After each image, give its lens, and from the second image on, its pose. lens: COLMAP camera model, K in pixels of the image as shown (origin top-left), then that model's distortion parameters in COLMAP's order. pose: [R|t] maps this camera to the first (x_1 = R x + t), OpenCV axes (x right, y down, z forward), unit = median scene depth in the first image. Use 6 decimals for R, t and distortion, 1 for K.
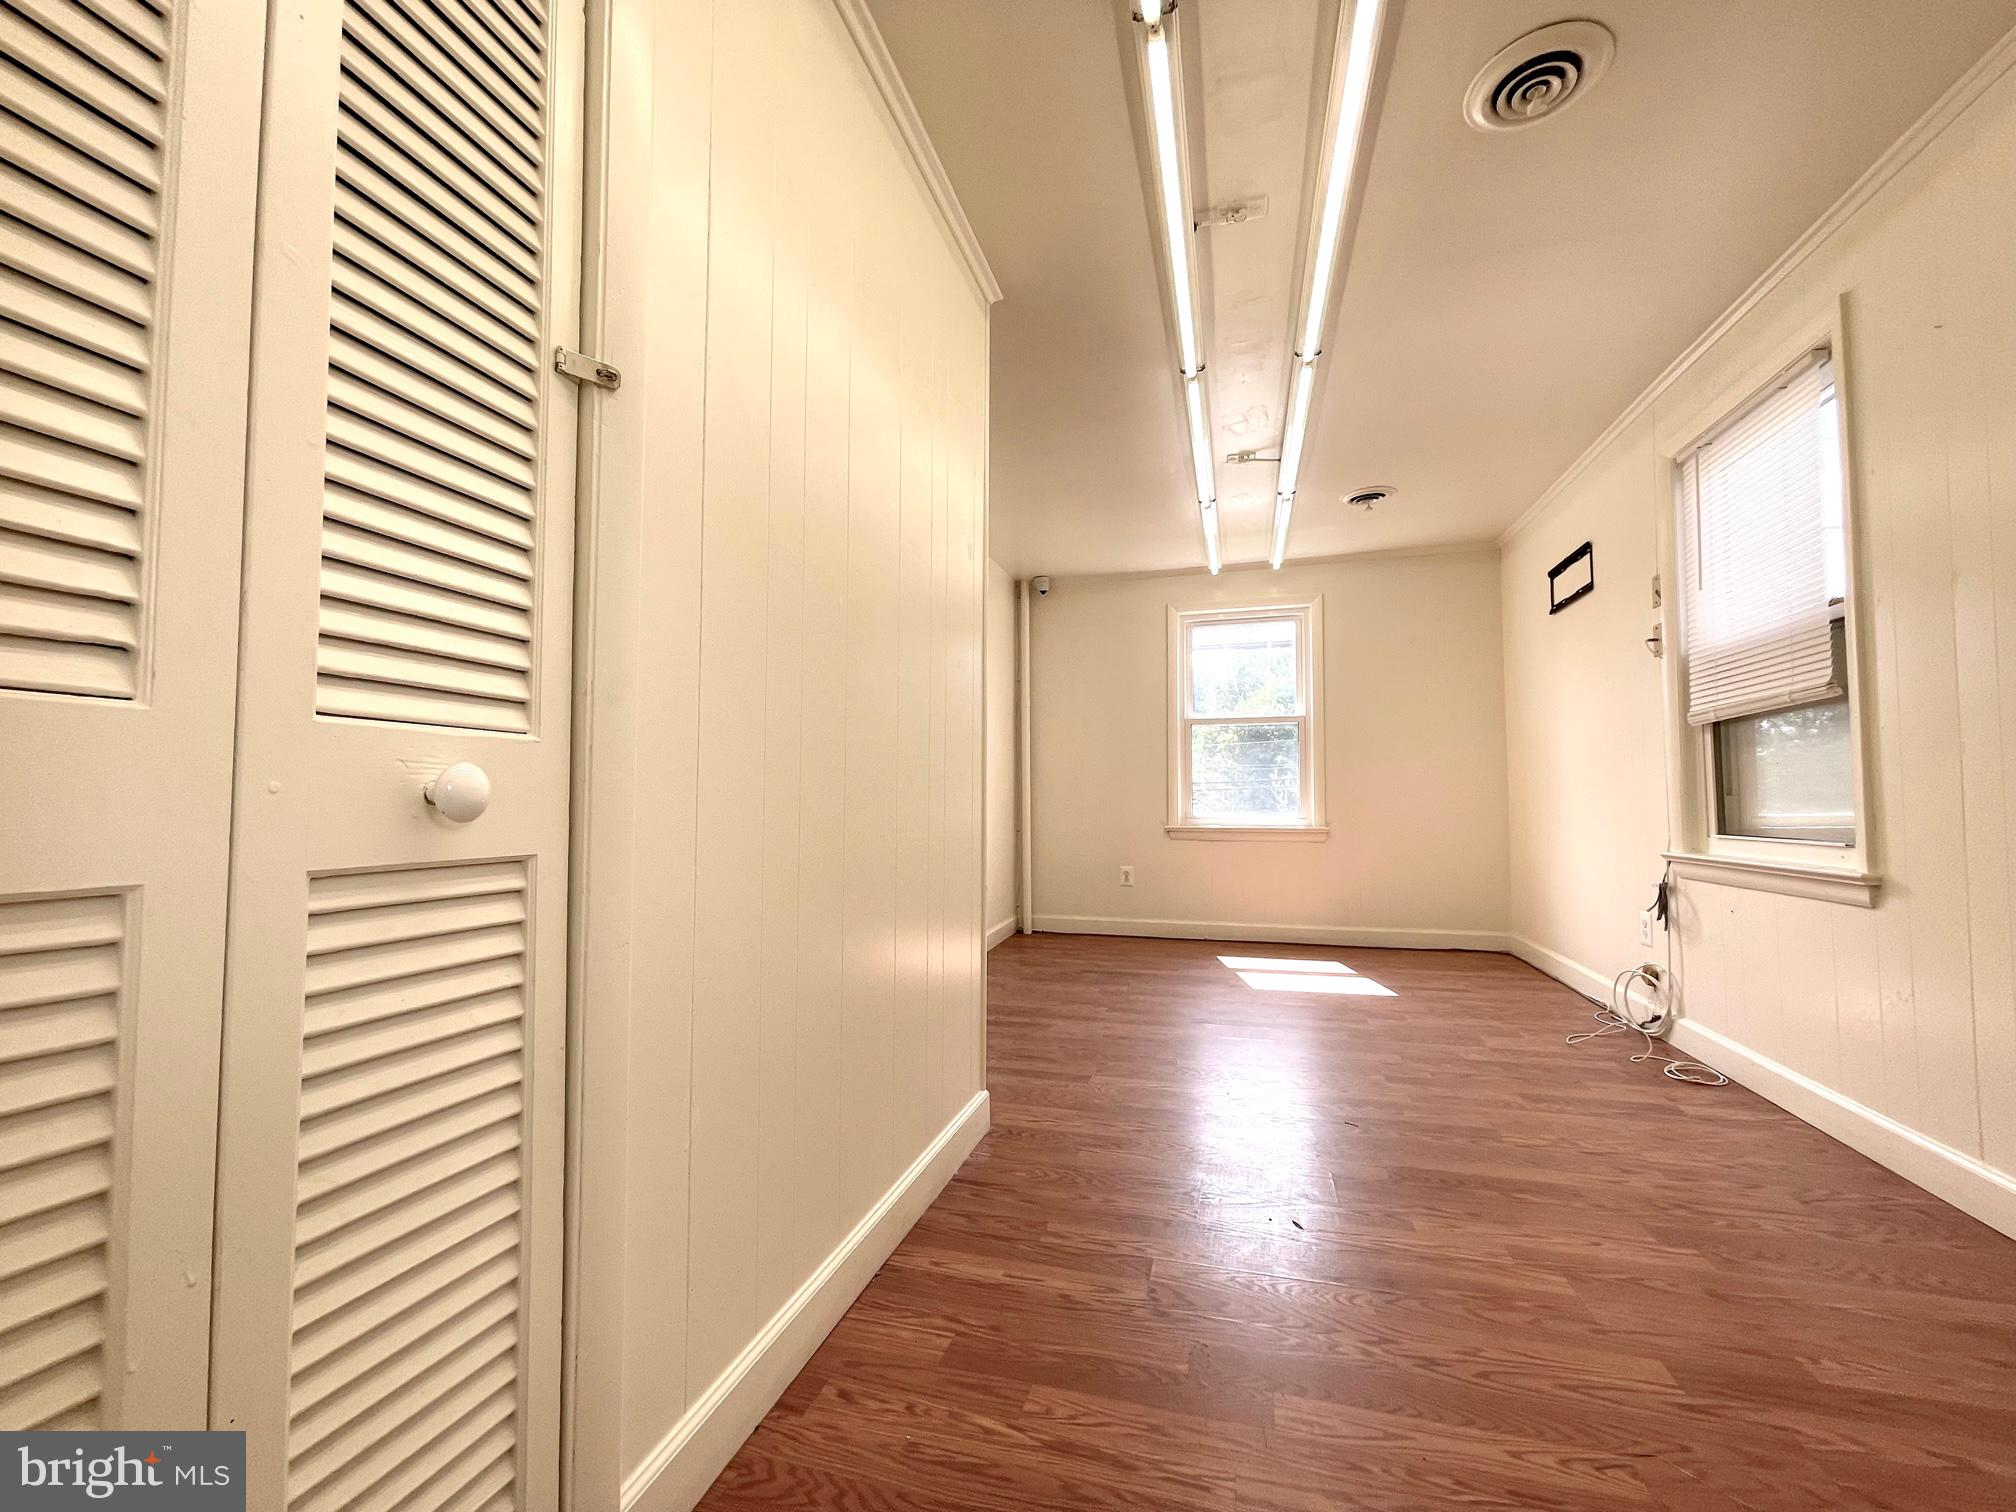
lens RADIAL K [[820.7, 0, 1000.7], [0, 820.7, 760.3], [0, 0, 1]] dist [-0.001117, 0.000433]
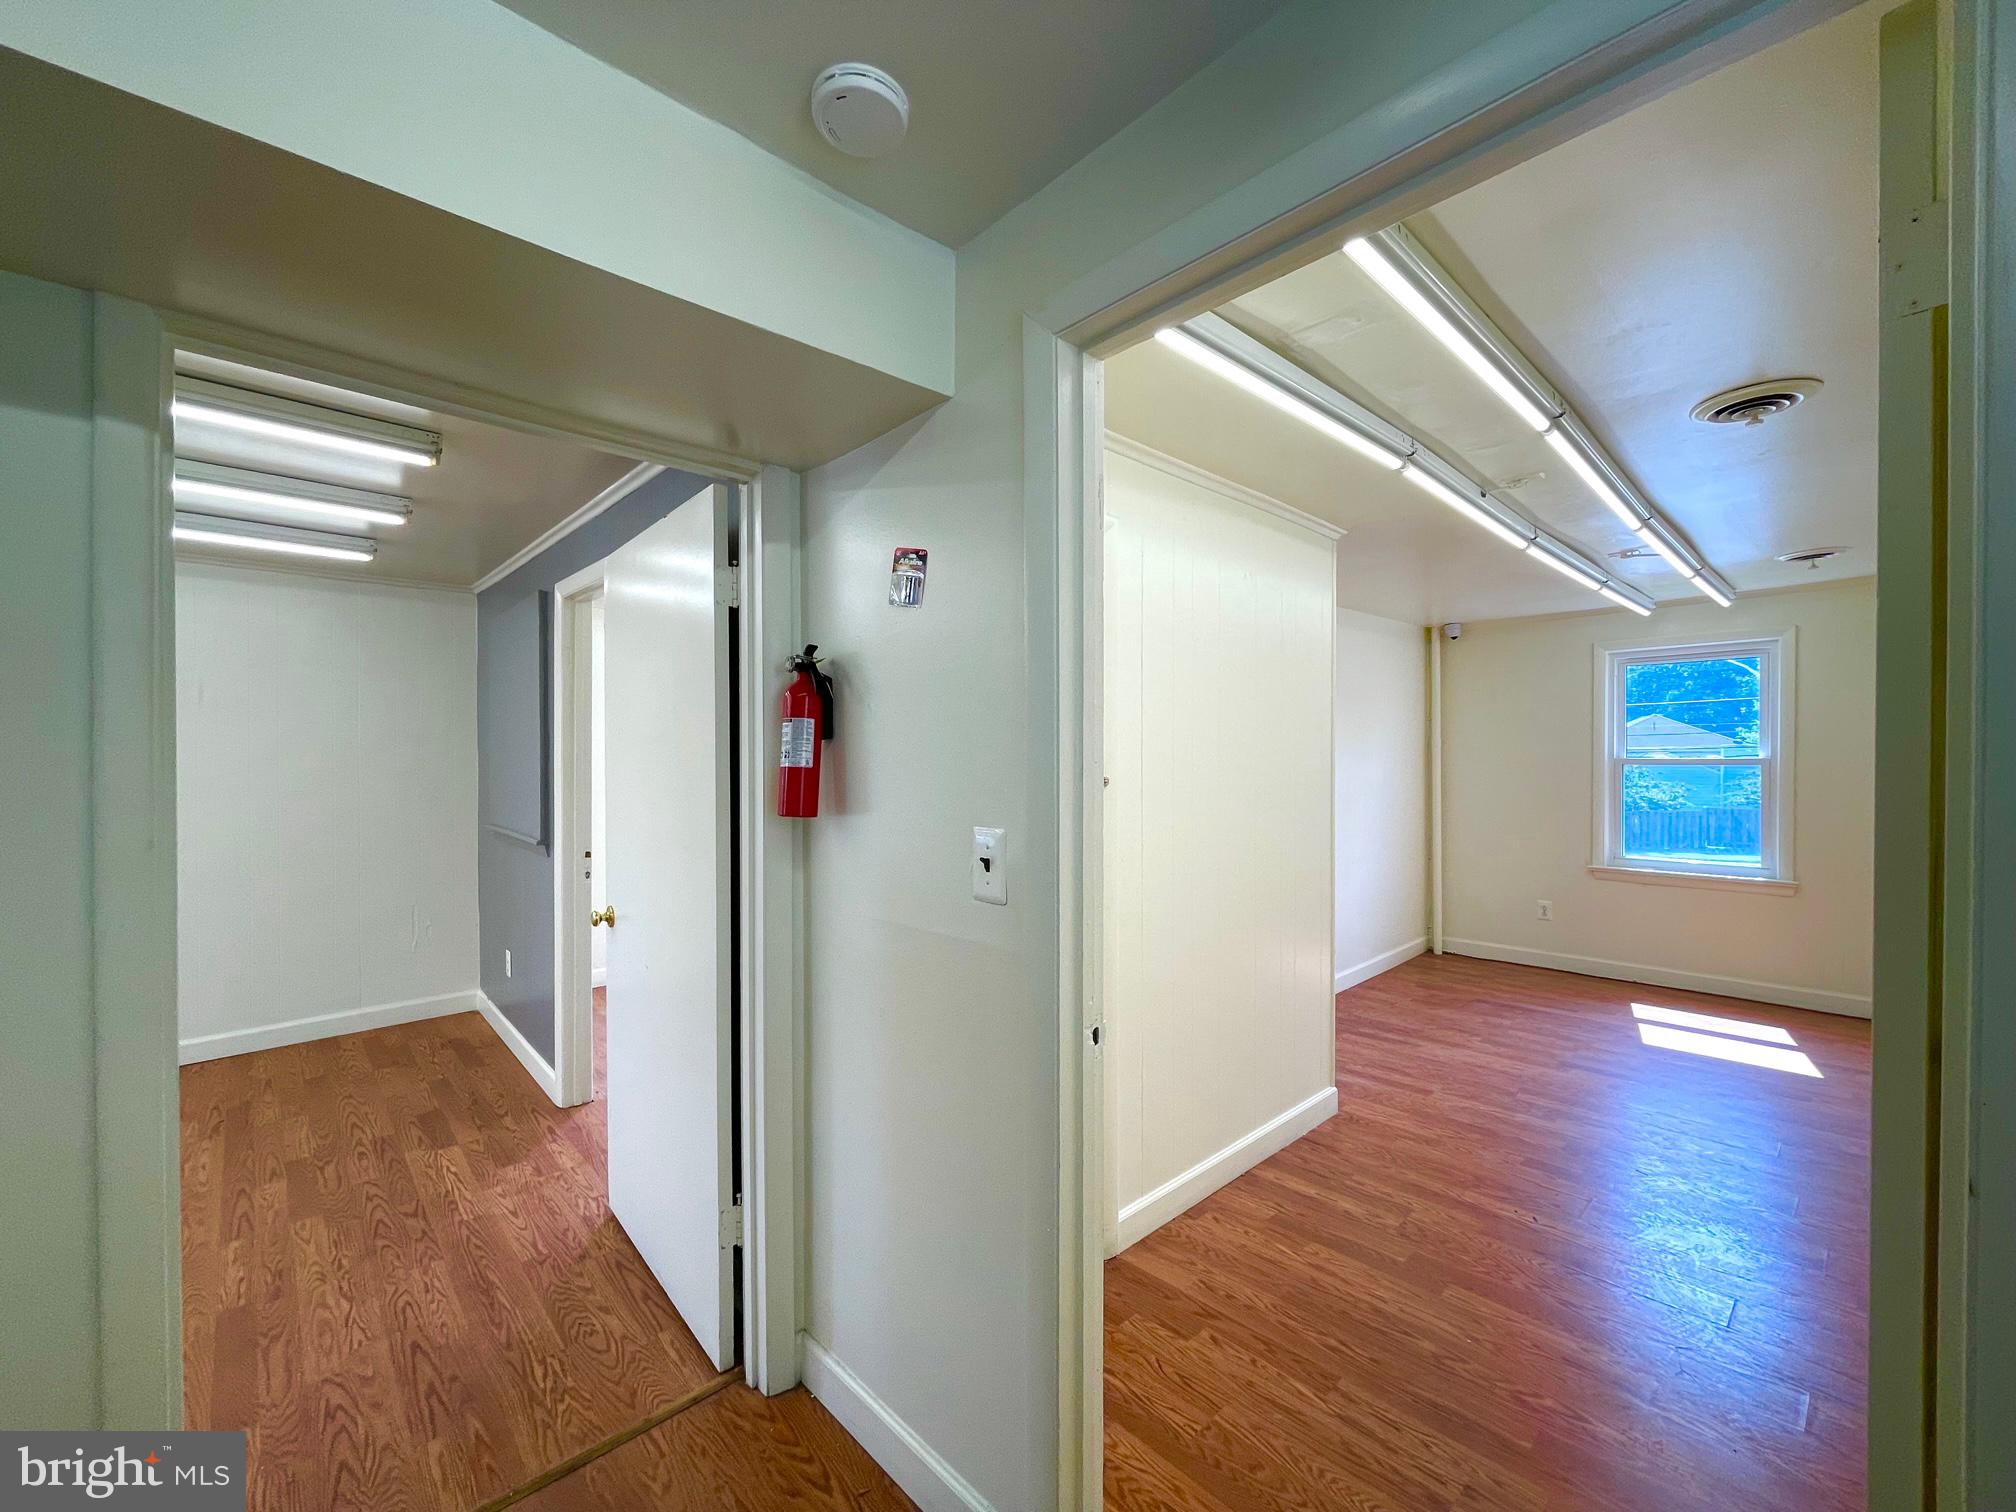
lens RADIAL K [[820.8, 0, 995.5], [0, 820.8, 760.7], [0, 0, 1]] dist [-0.014813, 0.010131]
pose [[0.855109, -0.004277, -0.518431, 0.147776], [0.031103, 0.998588, 0.043063, -0.175689], [0.517515, -0.052948, 0.854034, -0.357011]]
